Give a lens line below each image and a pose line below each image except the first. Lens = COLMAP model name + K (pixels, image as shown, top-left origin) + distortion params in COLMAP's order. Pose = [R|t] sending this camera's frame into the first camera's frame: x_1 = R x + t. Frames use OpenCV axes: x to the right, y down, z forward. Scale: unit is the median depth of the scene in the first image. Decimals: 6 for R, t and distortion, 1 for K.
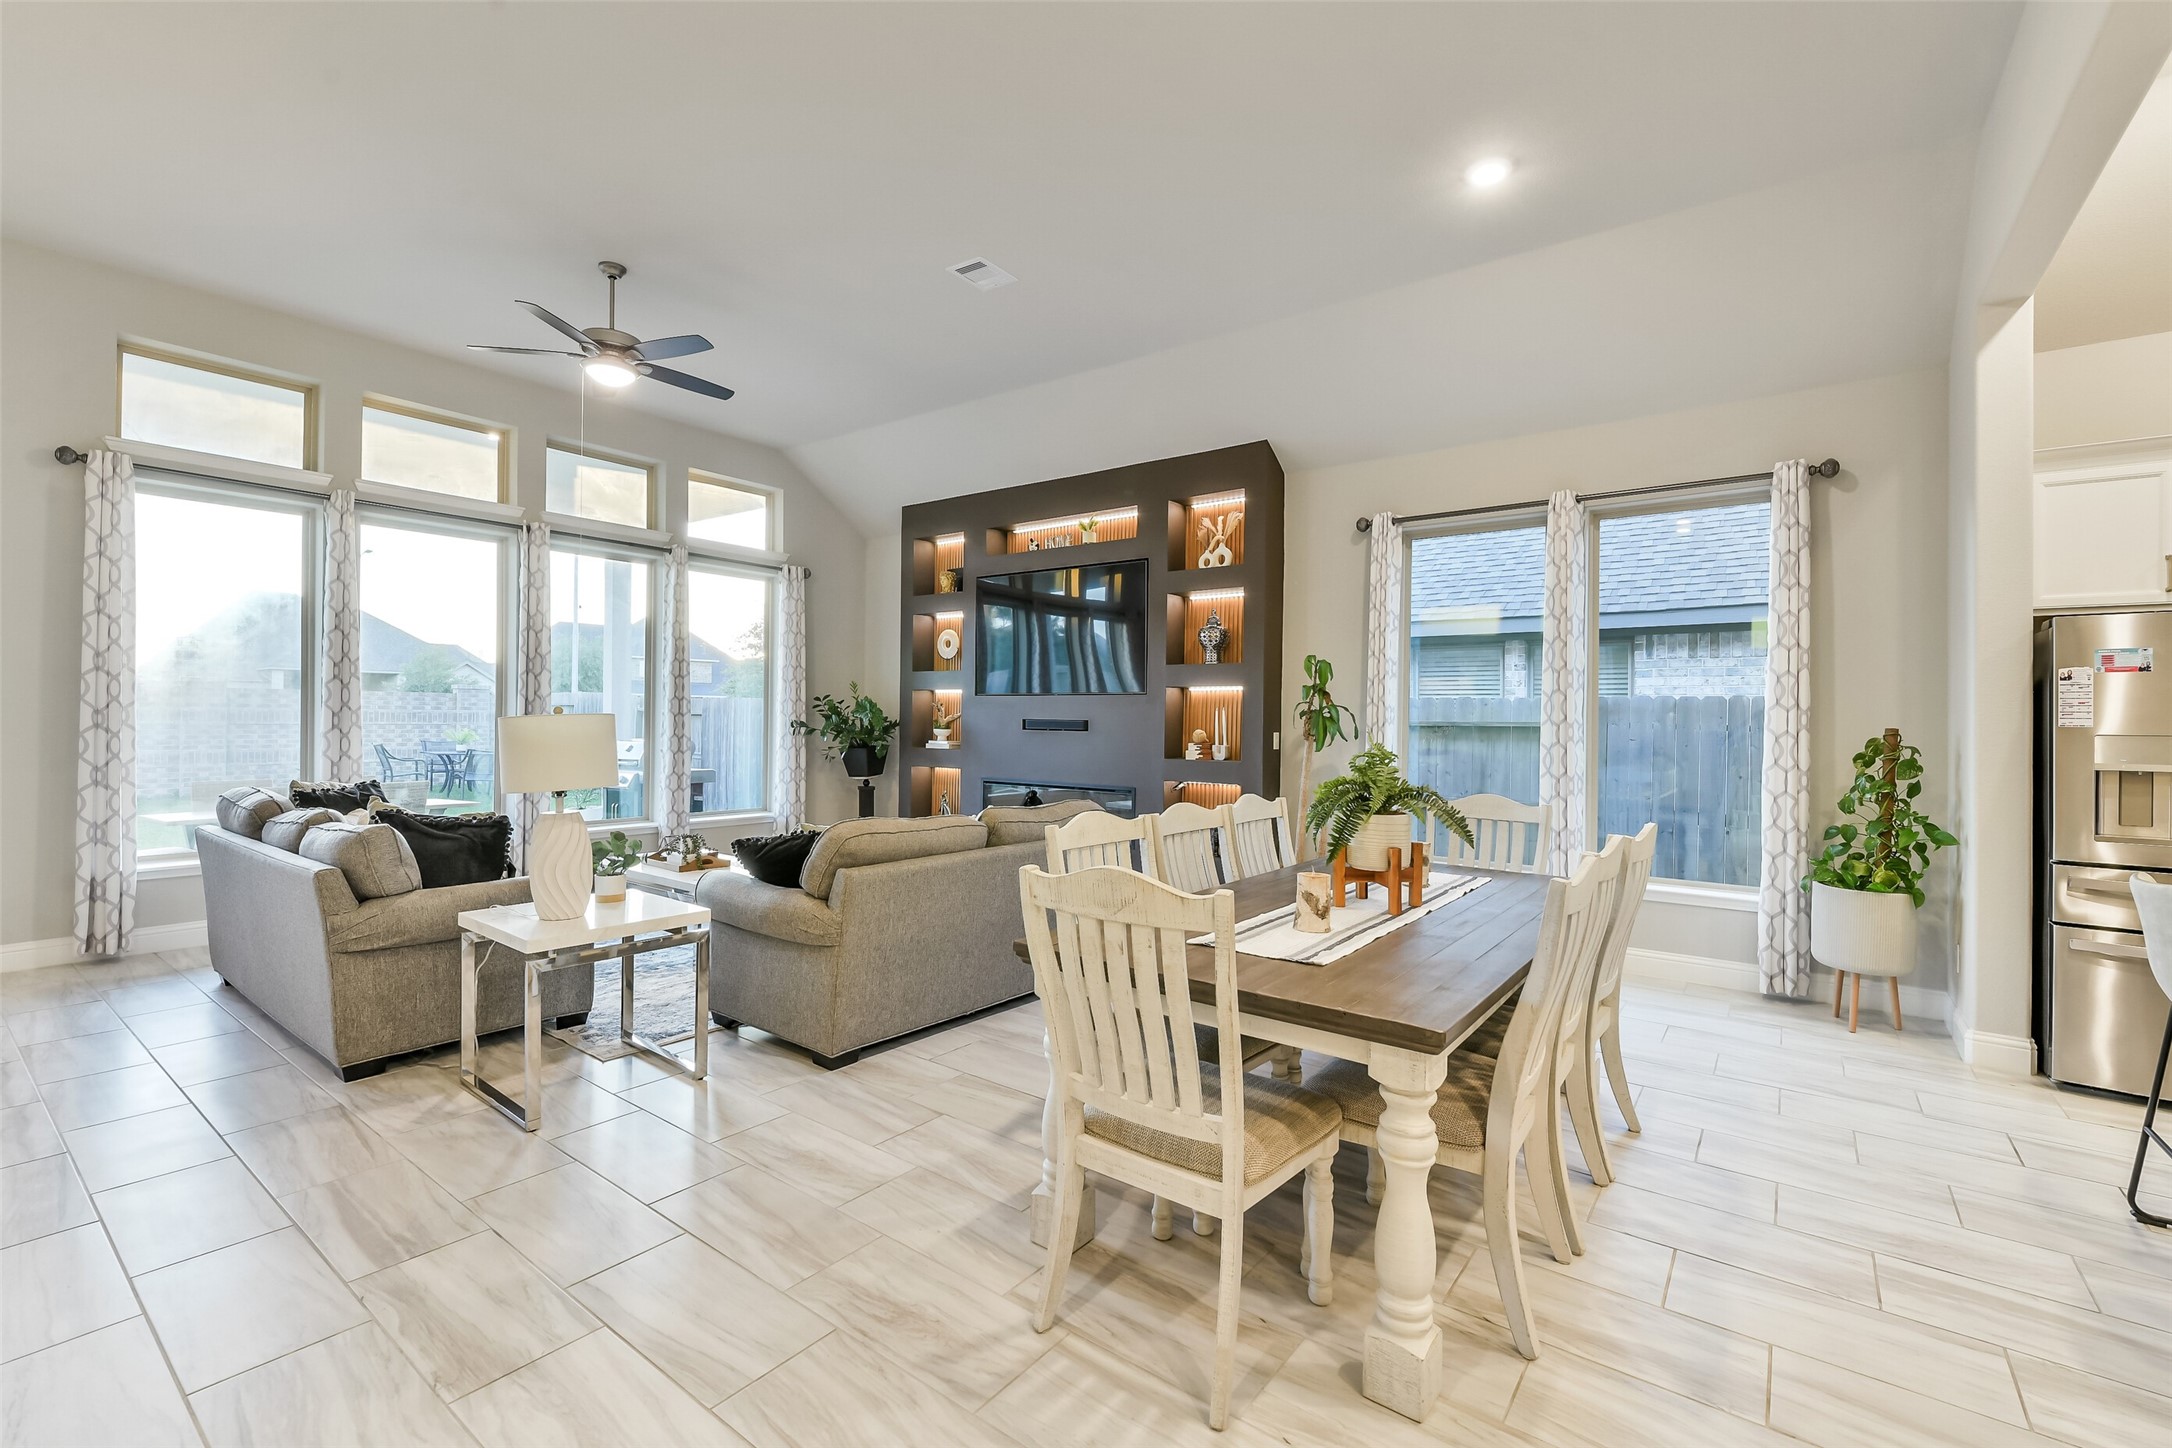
lens RADIAL K [[934.6, 0, 1088.3], [0, 934.6, 717.0], [0, 0, 1]] dist [0.005845, -0.003707]
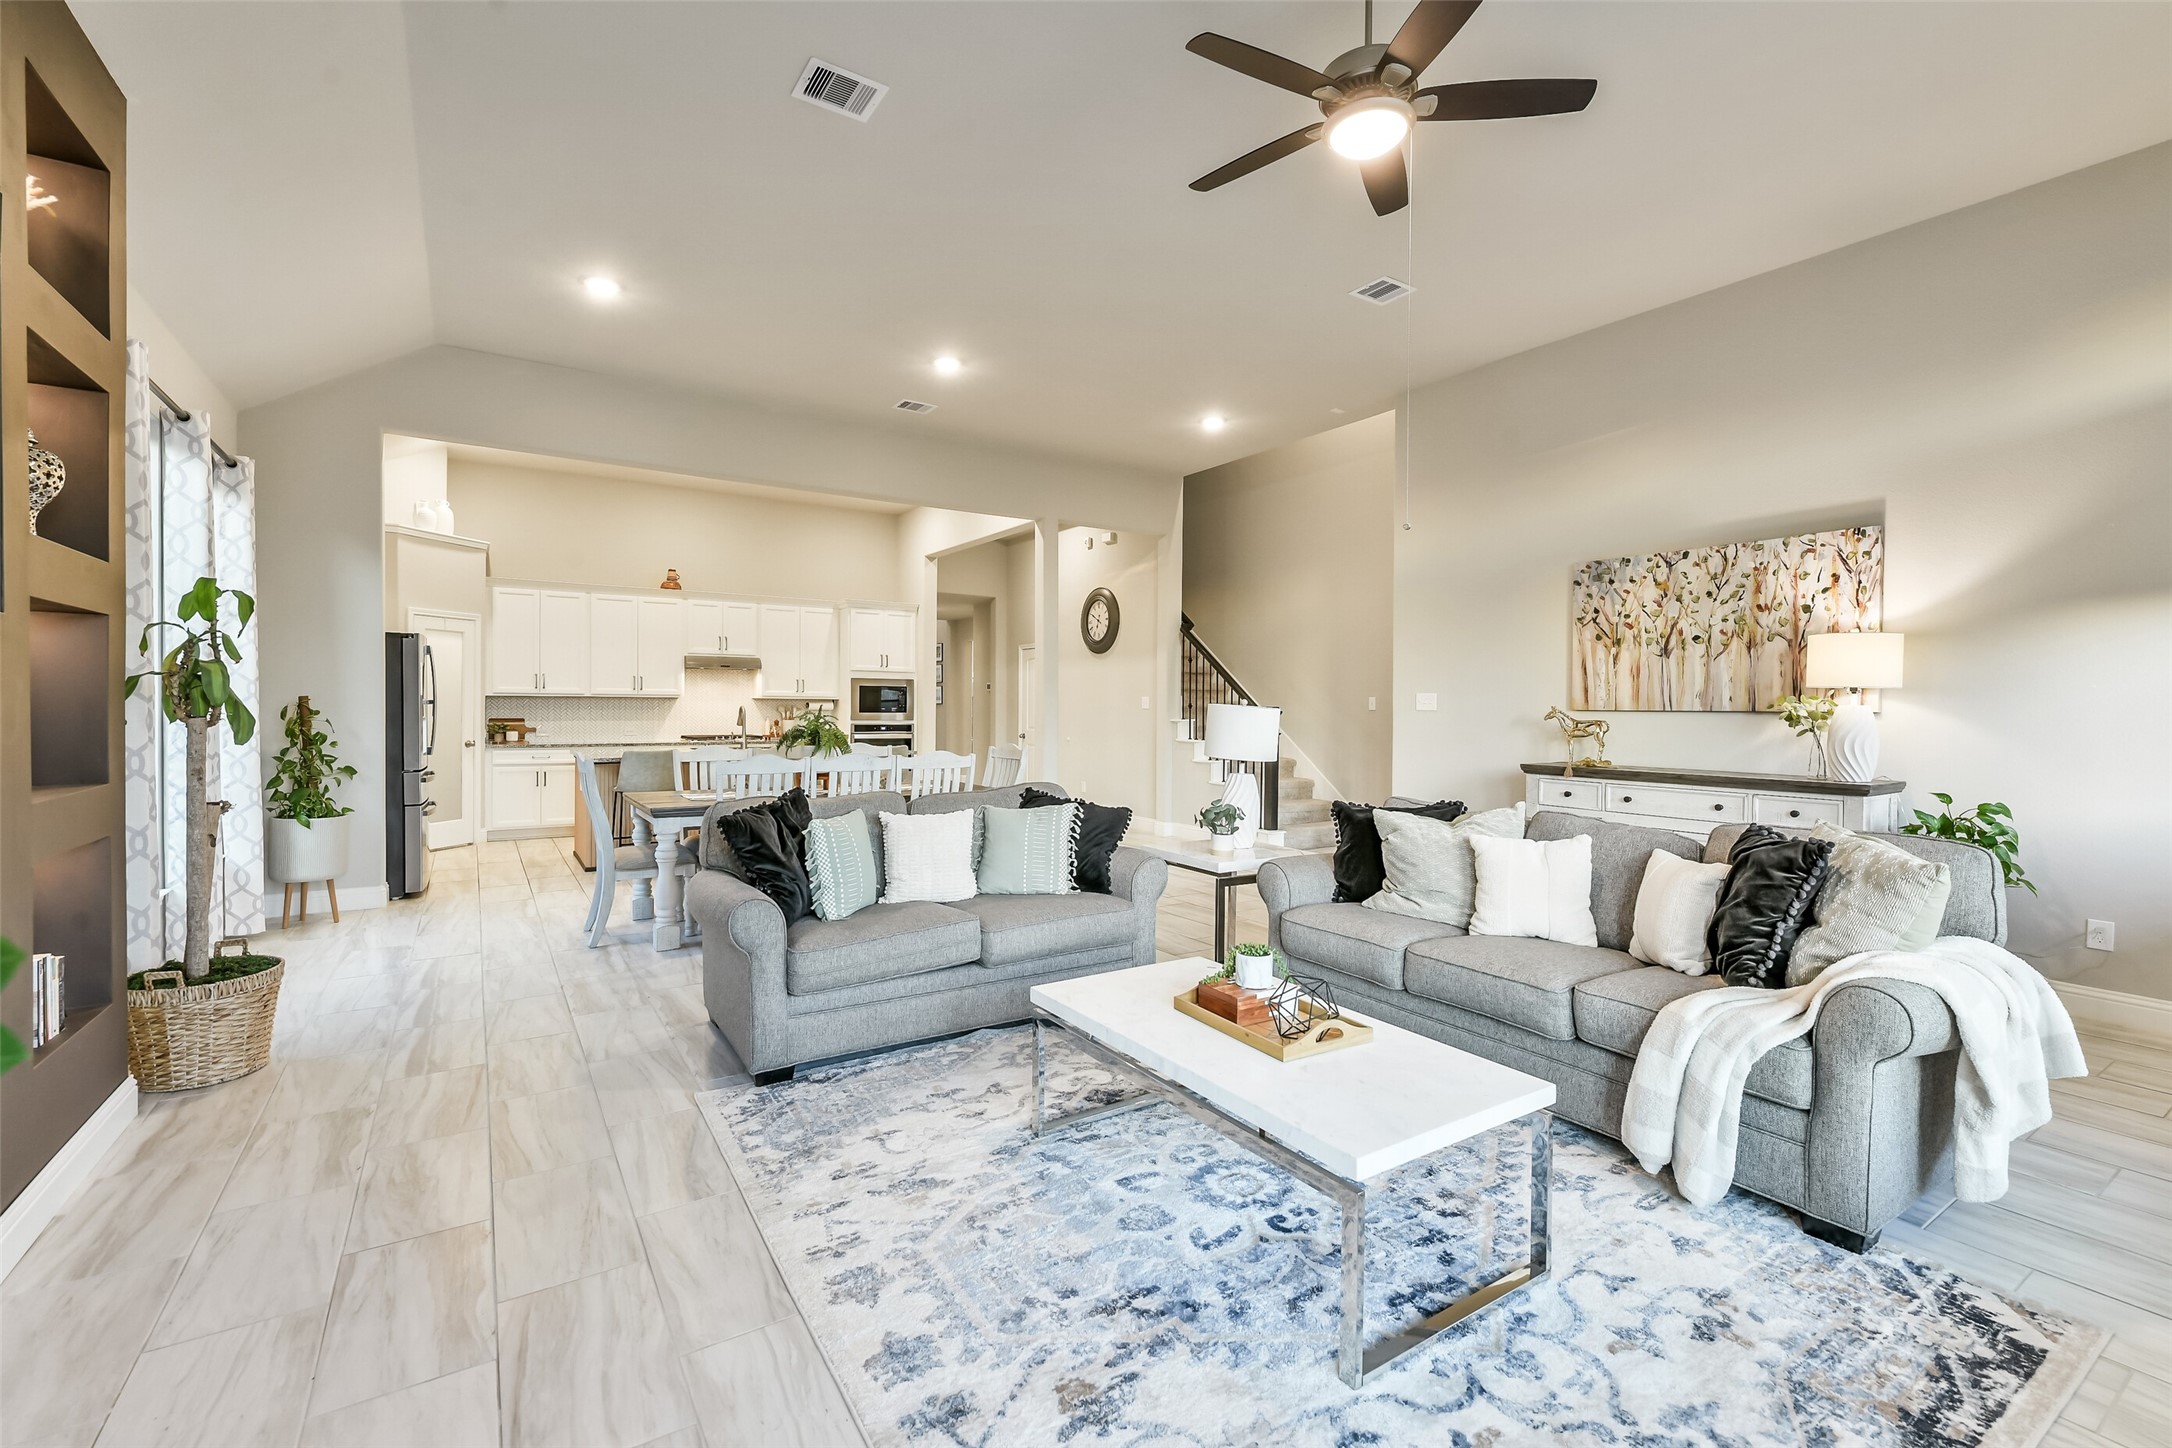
lens RADIAL K [[934.6, 0, 1091.0], [0, 934.6, 714.5], [0, 0, 1]] dist [0.005845, -0.003707]
pose [[-0.942261, -0.023646, 0.334042, -0.512747], [-0.020366, 0.999704, 0.013316, -0.001613], [-0.334258, 0.005744, -0.942464, 1.504866]]
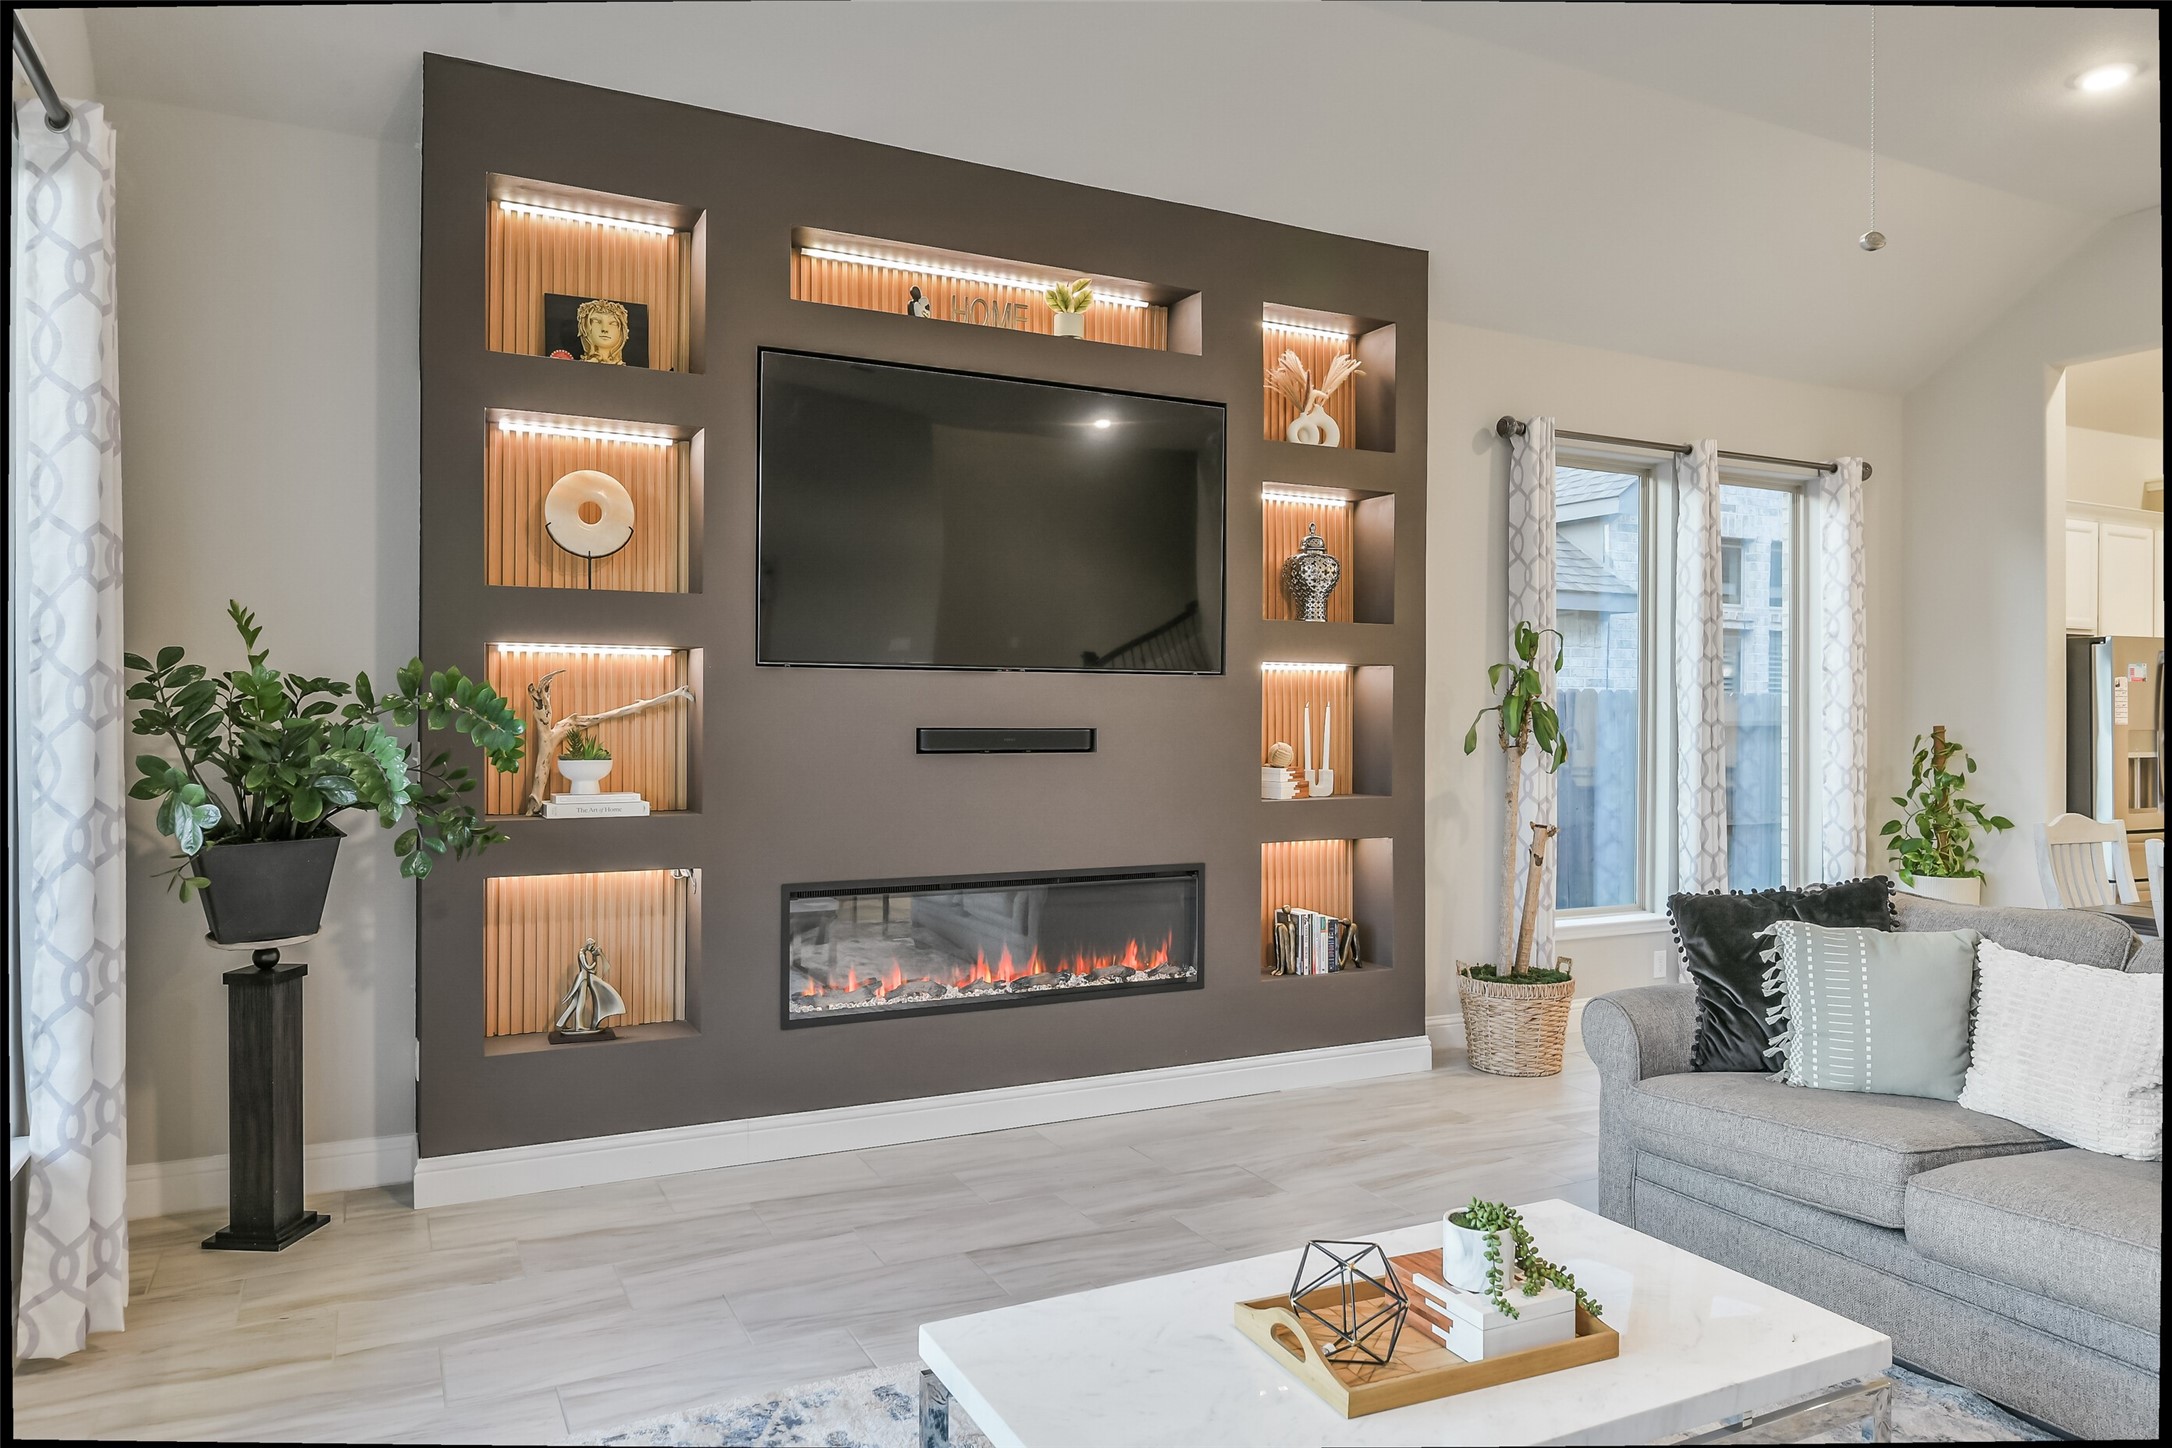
lens RADIAL K [[1406.4, 0, 1090.9], [0, 1406.4, 712.6], [0, 0, 1]] dist [-0.005163, 0.007250]
pose [[0.437682, -0.009753, 0.899077, -0.828879], [-0.001523, 0.999932, 0.011589, -0.016304], [-0.899129, -0.006442, 0.437637, 0.937993]]
